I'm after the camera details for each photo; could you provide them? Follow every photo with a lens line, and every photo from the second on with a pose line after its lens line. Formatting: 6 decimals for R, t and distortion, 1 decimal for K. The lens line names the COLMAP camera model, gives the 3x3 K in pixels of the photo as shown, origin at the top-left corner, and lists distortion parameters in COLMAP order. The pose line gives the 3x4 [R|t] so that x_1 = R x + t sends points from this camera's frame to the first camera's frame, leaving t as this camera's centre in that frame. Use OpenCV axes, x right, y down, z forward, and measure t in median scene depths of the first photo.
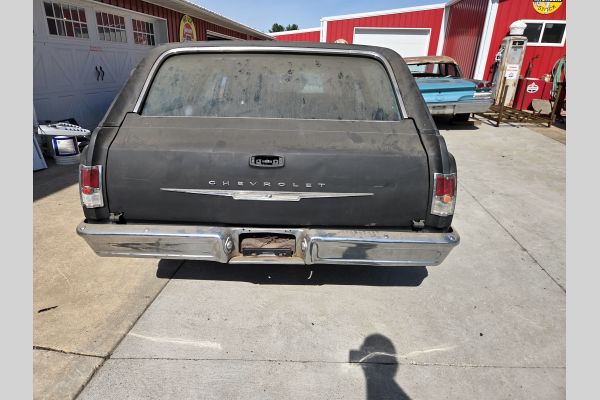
lens RADIAL K [[362.5, 0, 288.9], [0, 362.5, 196.3], [0, 0, 1]] dist [0.052326, -0.049768]
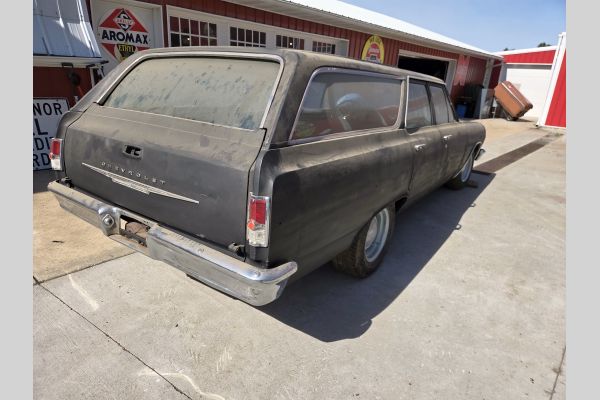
lens RADIAL K [[362.5, 0, 288.9], [0, 362.5, 196.3], [0, 0, 1]] dist [0.052326, -0.049768]
pose [[0.823157, 0.197185, -0.532475, 0.839483], [-0.225424, 0.974183, 0.012272, -0.077780], [0.521148, 0.109932, 0.846357, 0.305314]]
